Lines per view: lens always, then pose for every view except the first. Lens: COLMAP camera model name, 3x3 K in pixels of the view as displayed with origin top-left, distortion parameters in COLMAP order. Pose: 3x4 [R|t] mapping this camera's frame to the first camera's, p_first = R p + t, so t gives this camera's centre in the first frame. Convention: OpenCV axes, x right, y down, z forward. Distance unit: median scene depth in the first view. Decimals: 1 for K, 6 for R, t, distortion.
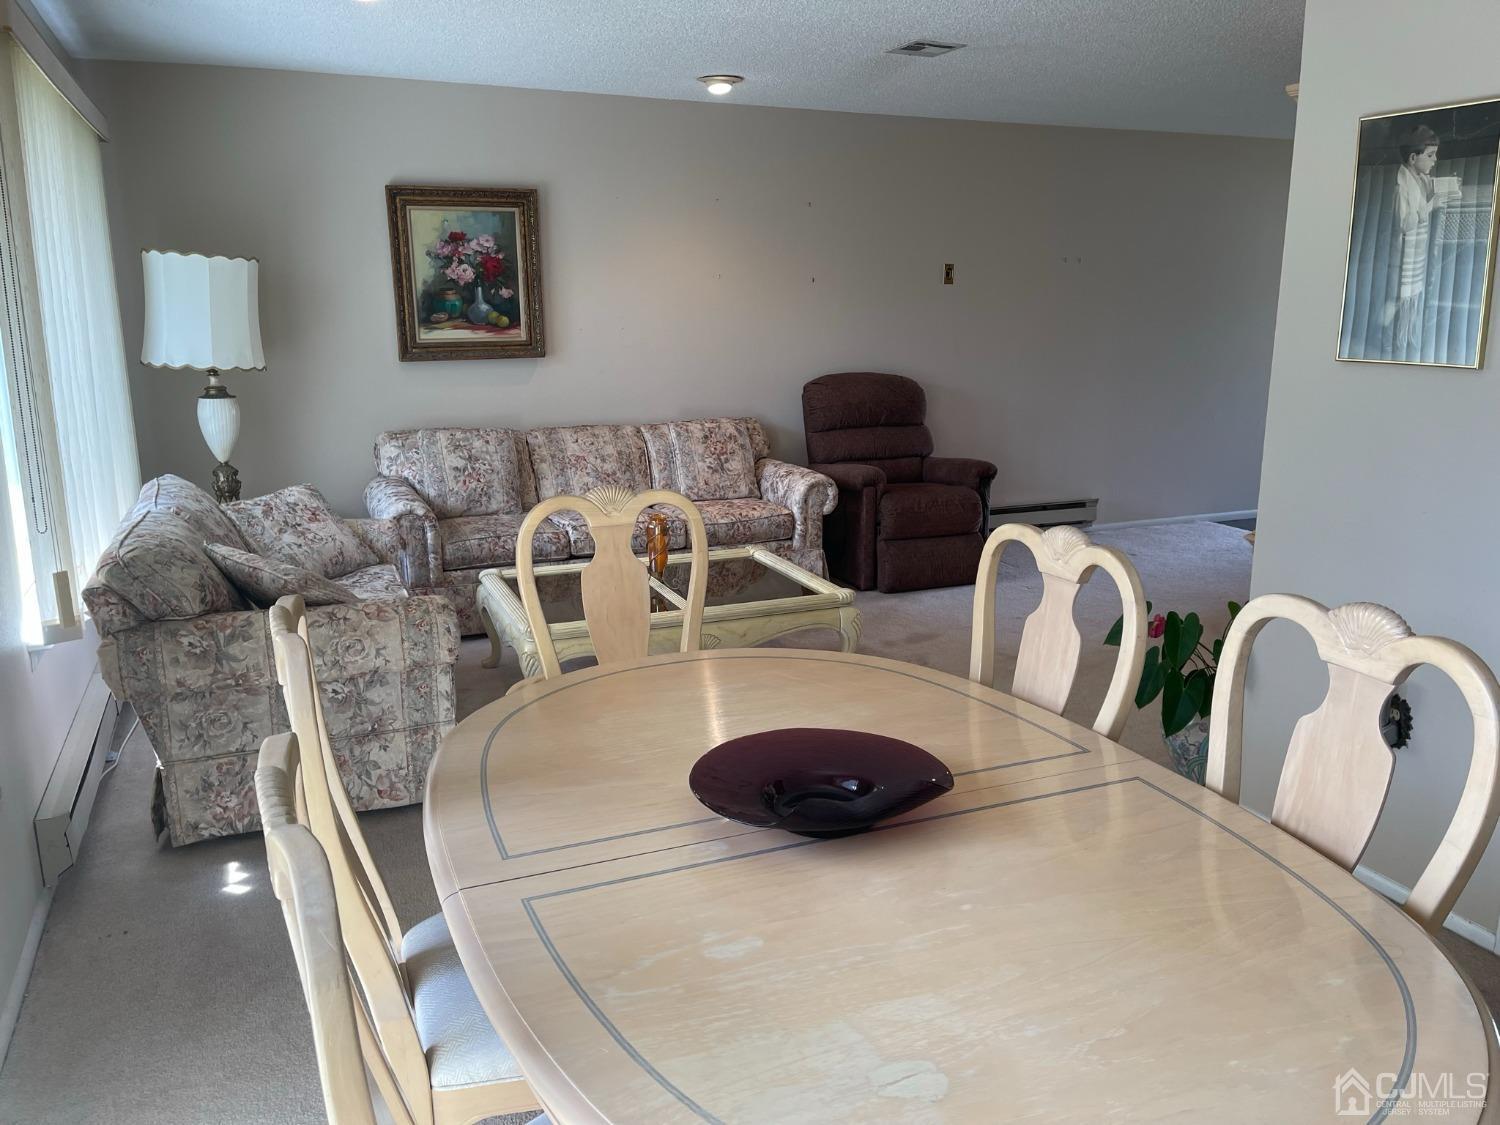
lens RADIAL K [[1129.3, 0, 753.2], [0, 1129.3, 544.4], [0, 0, 1]] dist [0.117025, -0.135241]
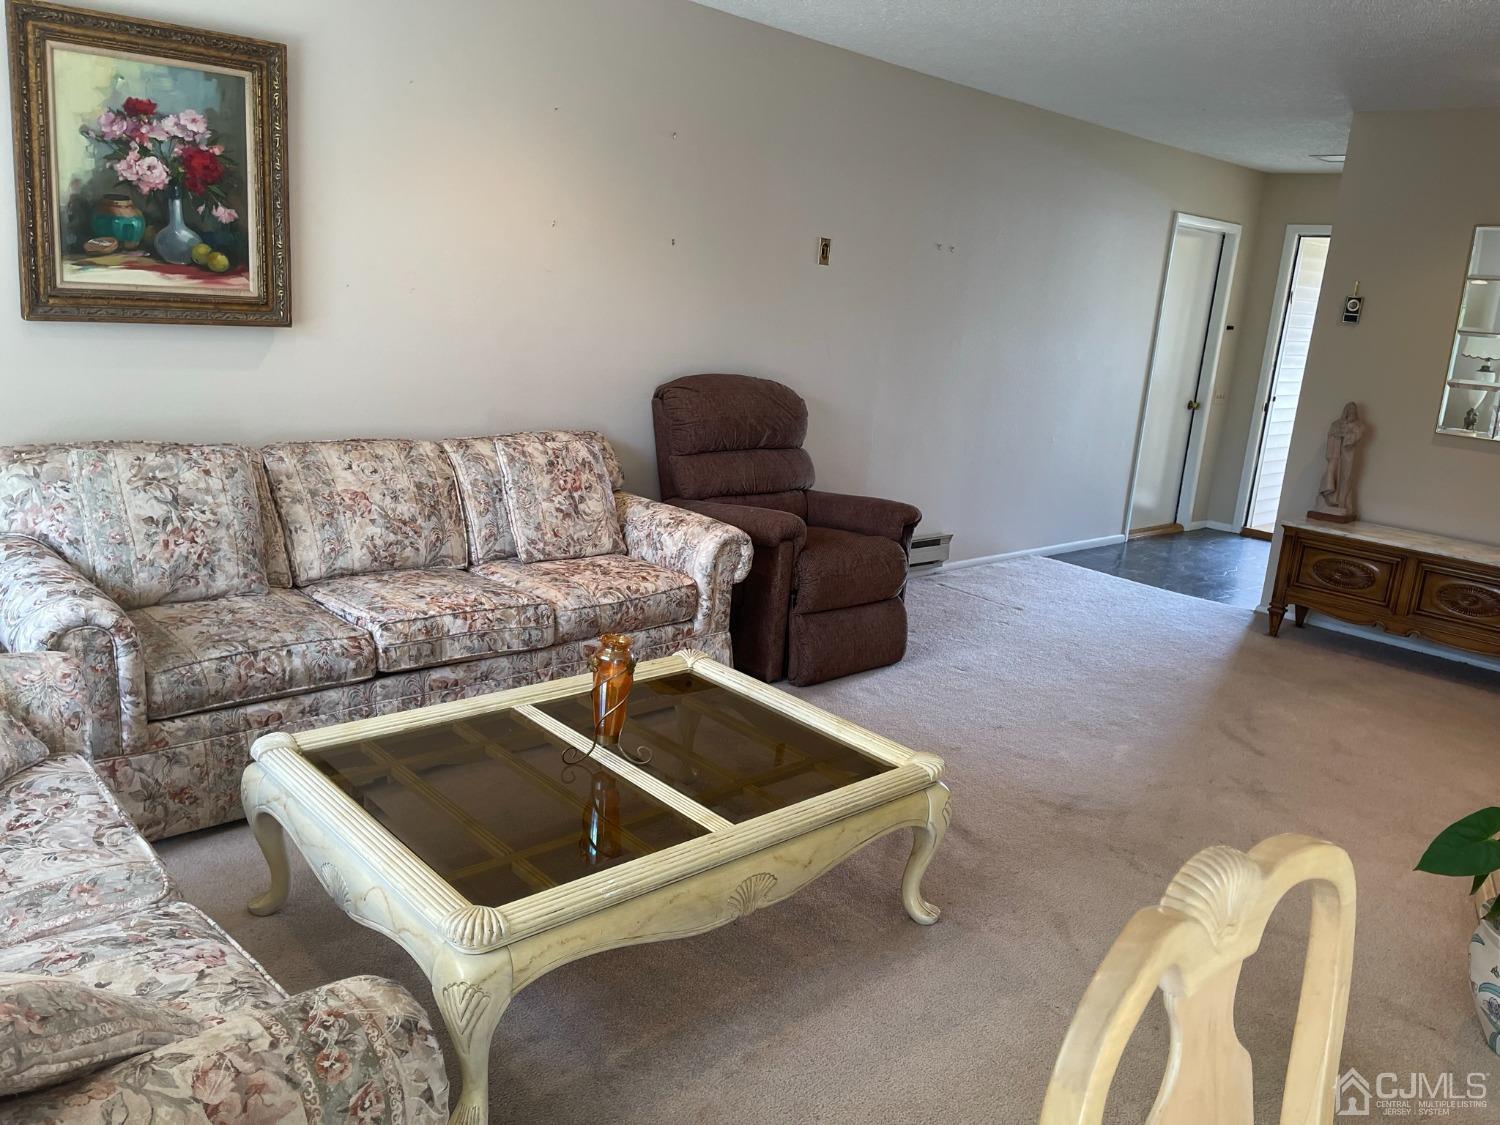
lens RADIAL K [[1129.3, 0, 753.2], [0, 1129.3, 544.4], [0, 0, 1]] dist [0.117025, -0.135241]
pose [[0.936695, 0.001674, 0.350143, -0.171583], [-0.011882, 0.999565, 0.027007, -0.069669], [-0.349946, -0.029458, 0.936307, 0.342923]]
